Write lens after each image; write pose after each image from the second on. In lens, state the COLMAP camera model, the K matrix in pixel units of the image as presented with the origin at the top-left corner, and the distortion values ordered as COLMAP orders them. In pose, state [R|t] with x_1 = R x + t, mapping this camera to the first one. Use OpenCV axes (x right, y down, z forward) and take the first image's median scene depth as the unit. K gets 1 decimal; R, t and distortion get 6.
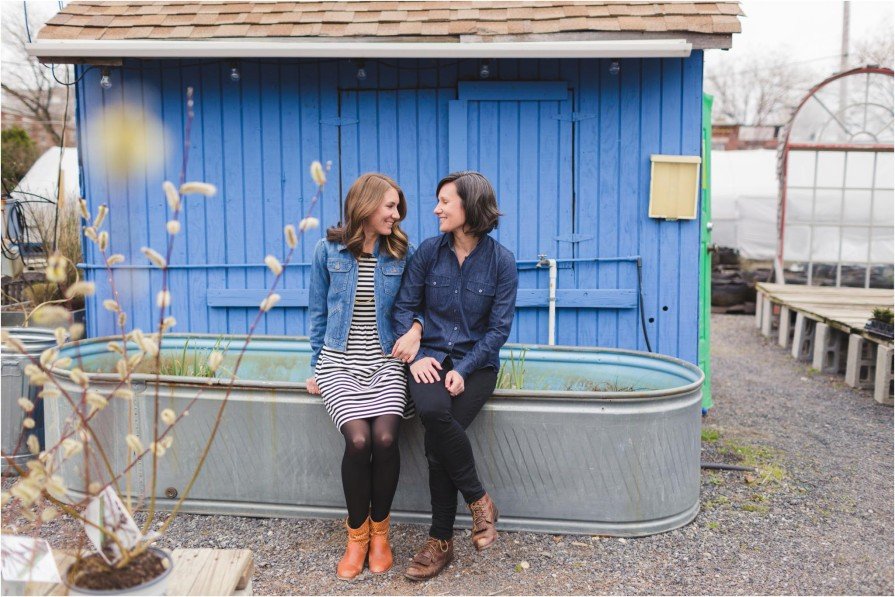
lens RADIAL K [[888.5, 0, 448.1], [0, 888.5, 281.9], [0, 0, 1]] dist [0.004803, -0.000241]
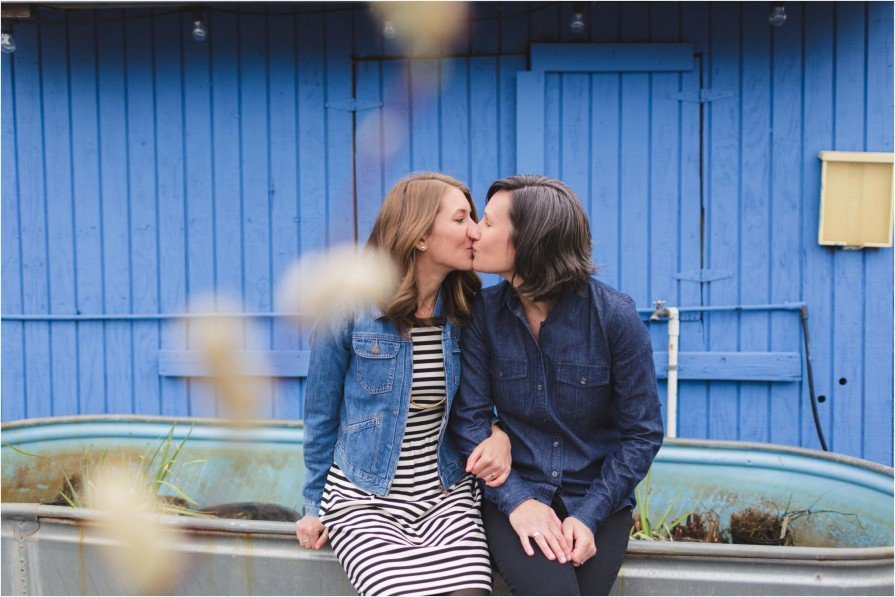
lens RADIAL K [[982.7, 0, 444.9], [0, 982.7, 276.3], [0, 0, 1]] dist [-0.007202, -0.009602]
pose [[0.999874, -0.000558, -0.015868, -0.041563], [-0.000084, 0.999184, -0.040380, -0.018928], [0.015878, 0.040376, 0.999058, 0.258572]]
